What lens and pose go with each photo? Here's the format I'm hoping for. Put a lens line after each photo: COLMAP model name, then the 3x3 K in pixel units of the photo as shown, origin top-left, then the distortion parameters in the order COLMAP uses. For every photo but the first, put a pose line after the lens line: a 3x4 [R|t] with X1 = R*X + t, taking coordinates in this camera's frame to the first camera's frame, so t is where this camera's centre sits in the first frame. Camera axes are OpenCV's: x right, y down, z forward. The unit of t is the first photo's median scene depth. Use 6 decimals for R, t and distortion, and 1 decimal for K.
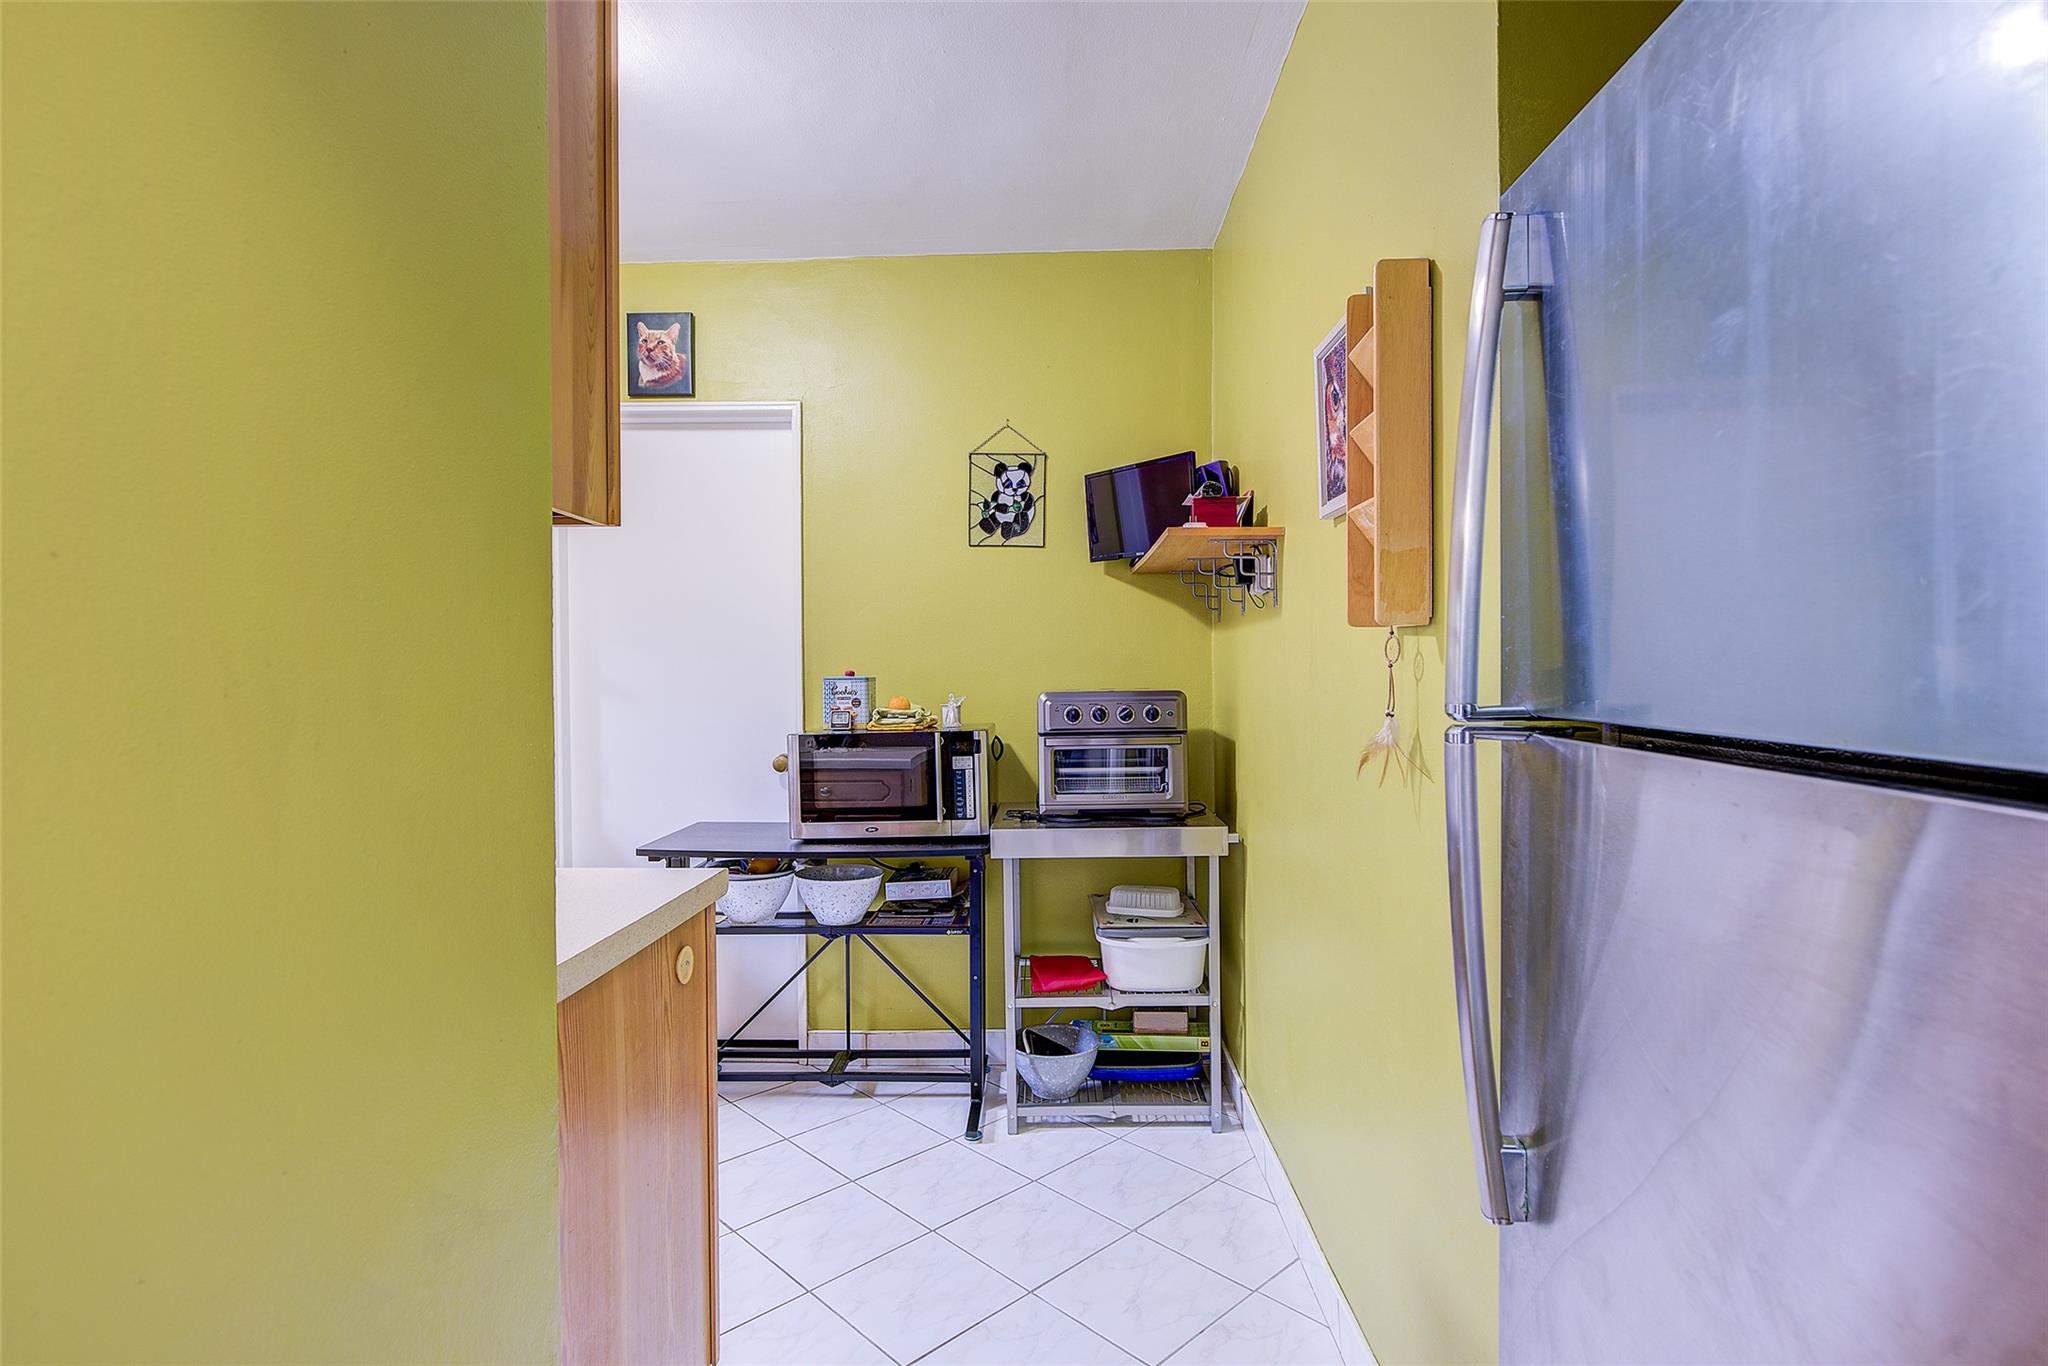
lens RADIAL K [[989.0, 0, 1024.0], [0, 989.0, 683.0], [0, 0, 1]] dist [-0.000611, -0.000039]
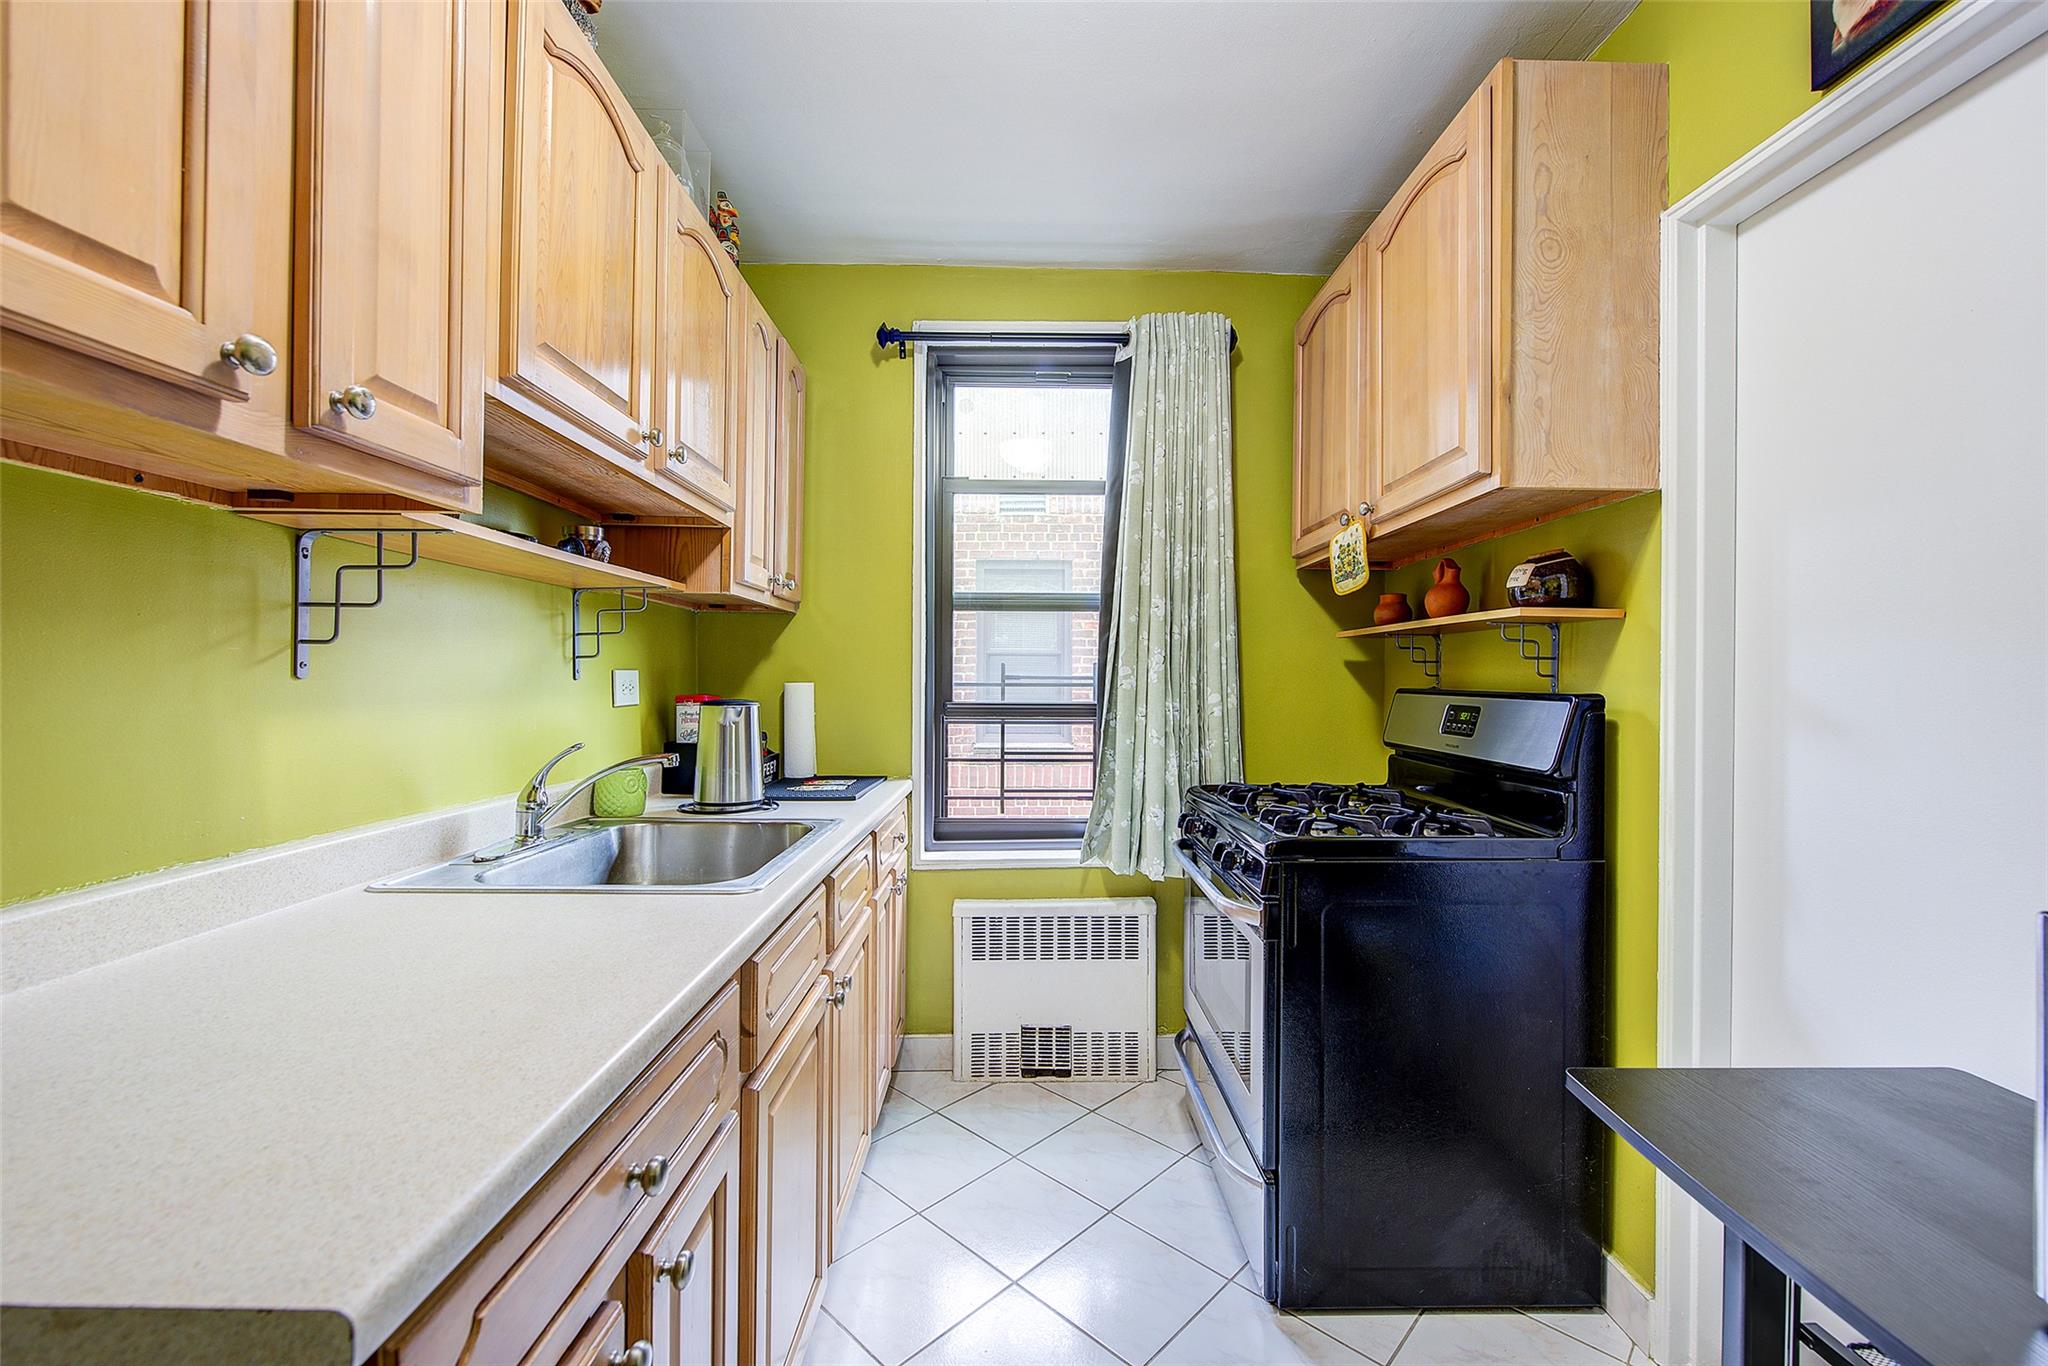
lens RADIAL K [[831.3, 0, 1026.6], [0, 831.3, 682.1], [0, 0, 1]] dist [0.000826, -0.003662]
pose [[0.044489, 0.008695, -0.998972, -0.025315], [-0.019966, 0.999770, 0.007812, -0.006114], [0.998810, 0.019598, 0.044652, 0.658136]]
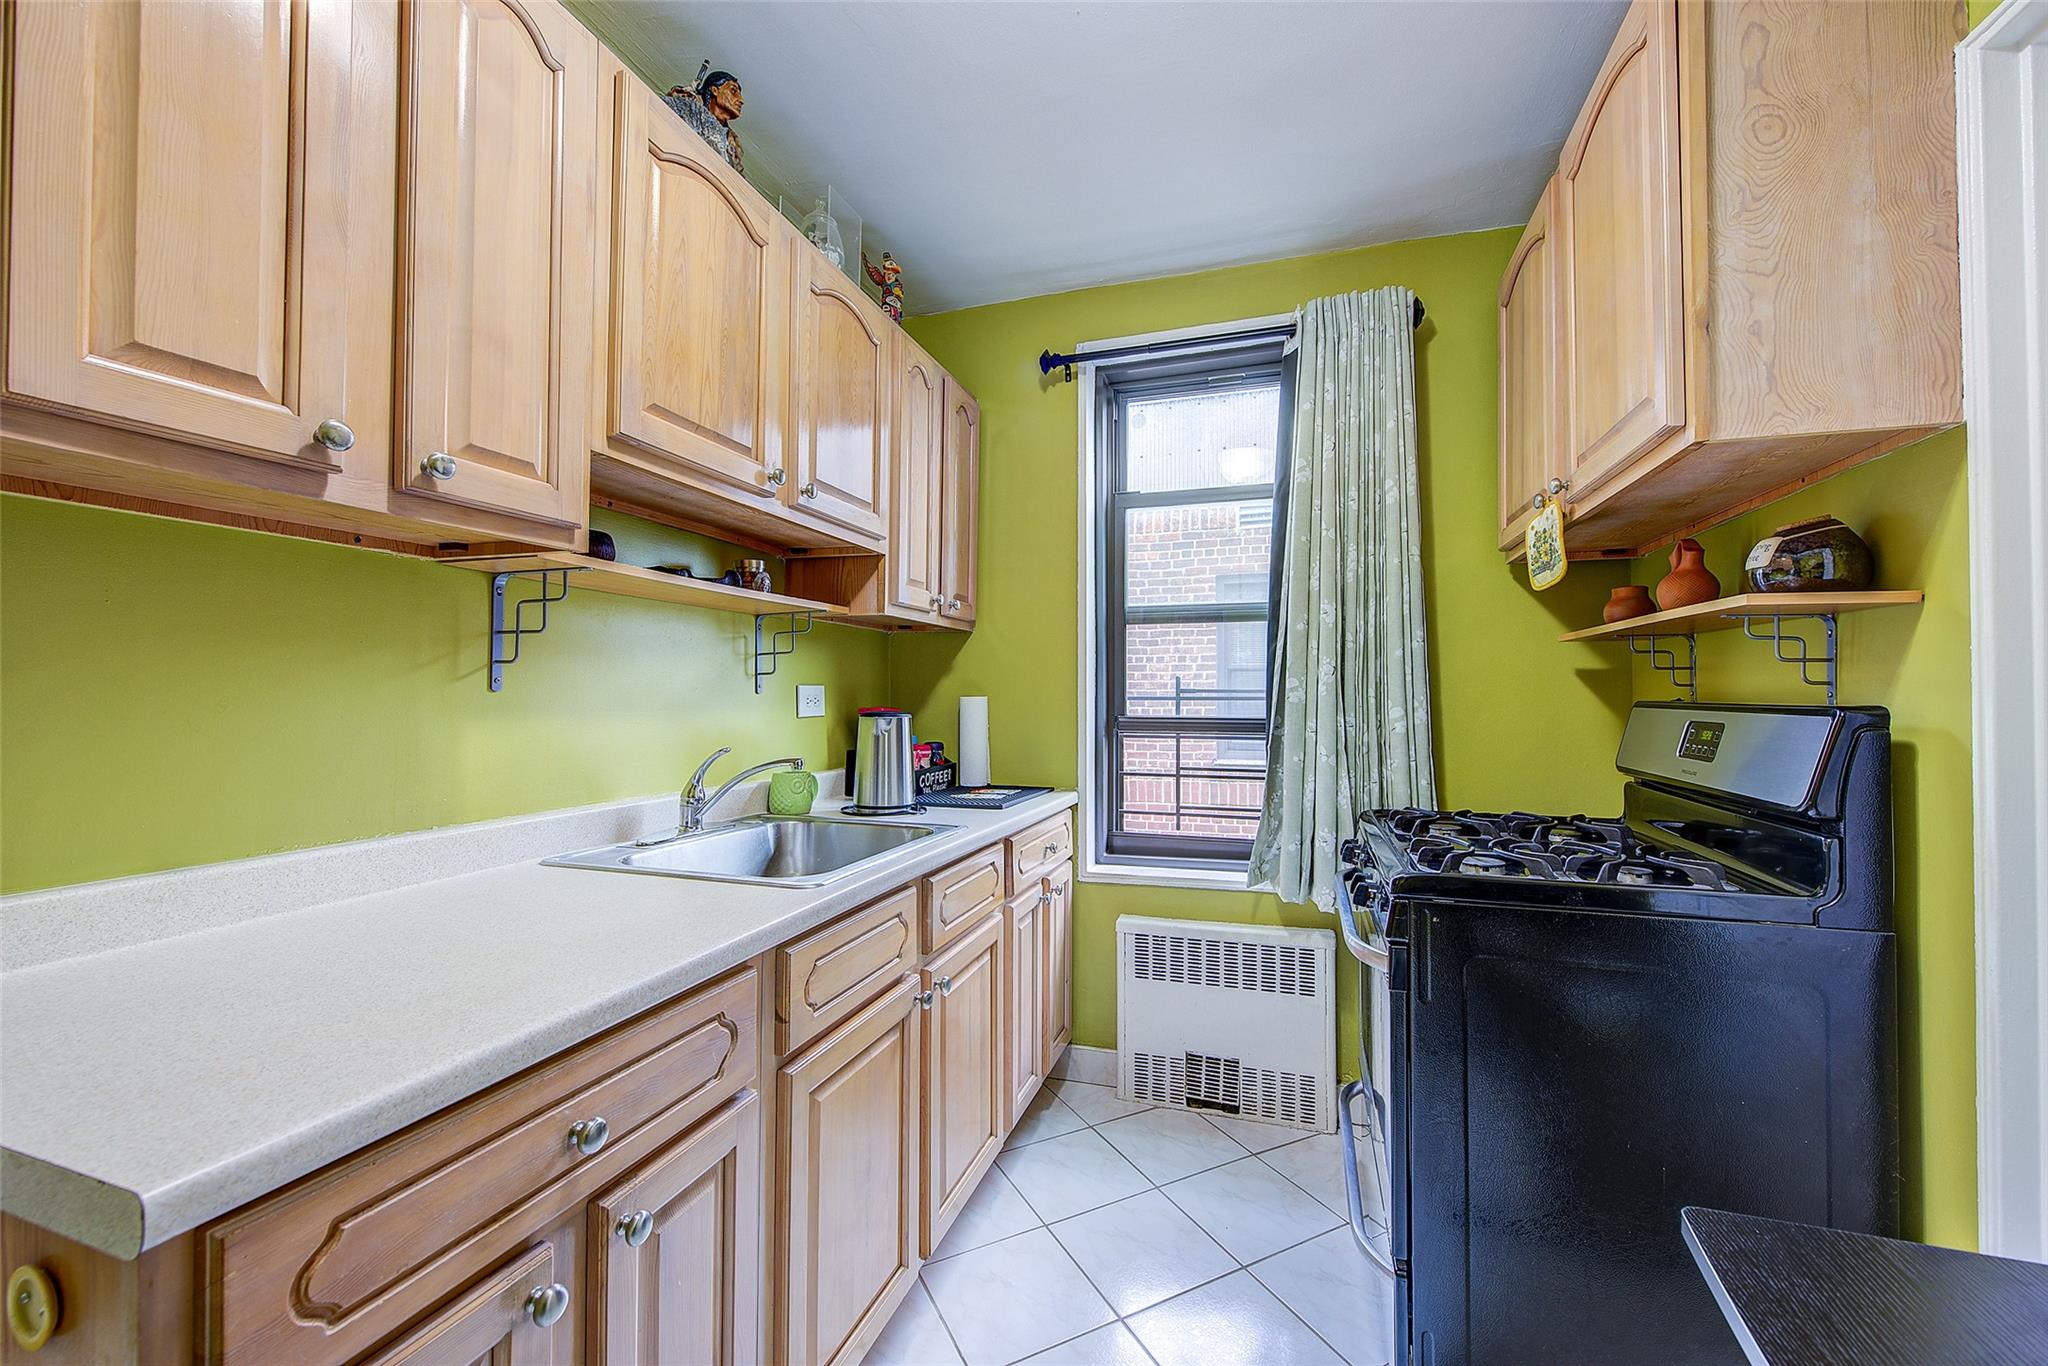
lens RADIAL K [[808.2, 0, 1027.2], [0, 808.2, 682.2], [0, 0, 1]] dist [-0.001915, -0.001091]
pose [[-0.284098, -0.011260, -0.958729, -0.061429], [-0.014482, 0.999867, -0.007452, -0.004104], [0.958686, 0.011768, -0.284223, 0.775223]]
